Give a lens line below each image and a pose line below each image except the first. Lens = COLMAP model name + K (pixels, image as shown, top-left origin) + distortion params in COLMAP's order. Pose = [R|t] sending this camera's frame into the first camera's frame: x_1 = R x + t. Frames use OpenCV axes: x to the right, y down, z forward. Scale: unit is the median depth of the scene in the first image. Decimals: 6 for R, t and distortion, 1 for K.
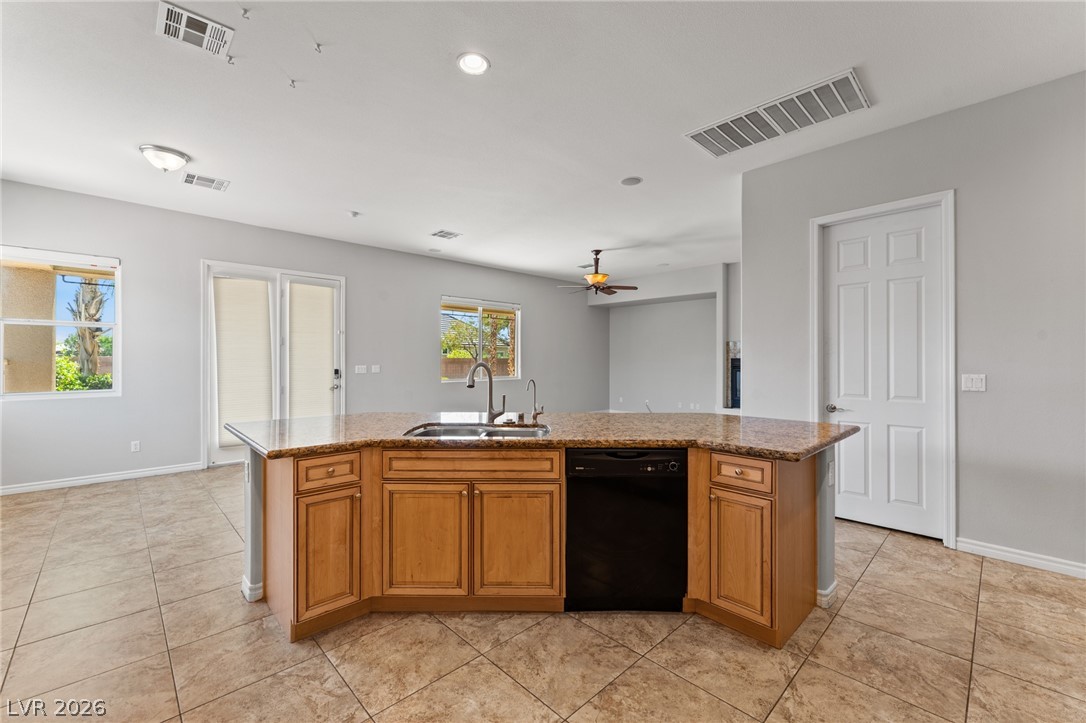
lens RADIAL K [[447.0, 0, 543.5], [0, 447.0, 370.8], [0, 0, 1]] dist [-0.000266, -0.000089]
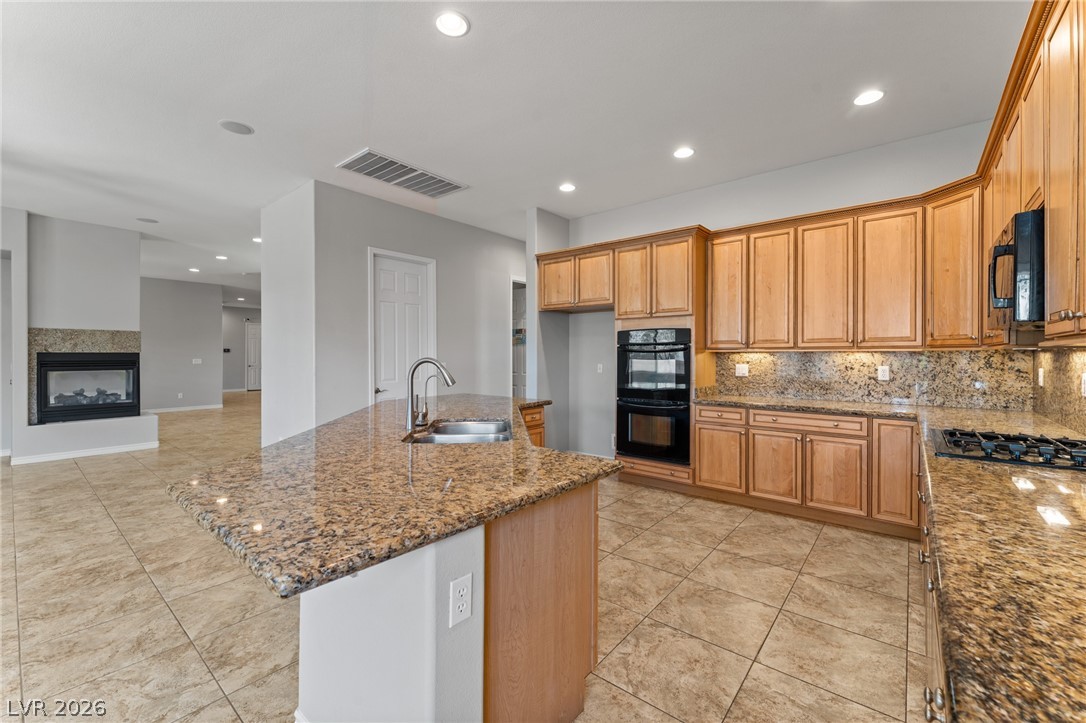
lens RADIAL K [[447.0, 0, 543.5], [0, 447.0, 370.8], [0, 0, 1]] dist [-0.000266, -0.000089]
pose [[-0.106806, -0.037352, 0.993578, -0.764488], [0.022039, 0.998960, 0.039924, -0.021098], [-0.994036, 0.026162, -0.105871, 0.651467]]
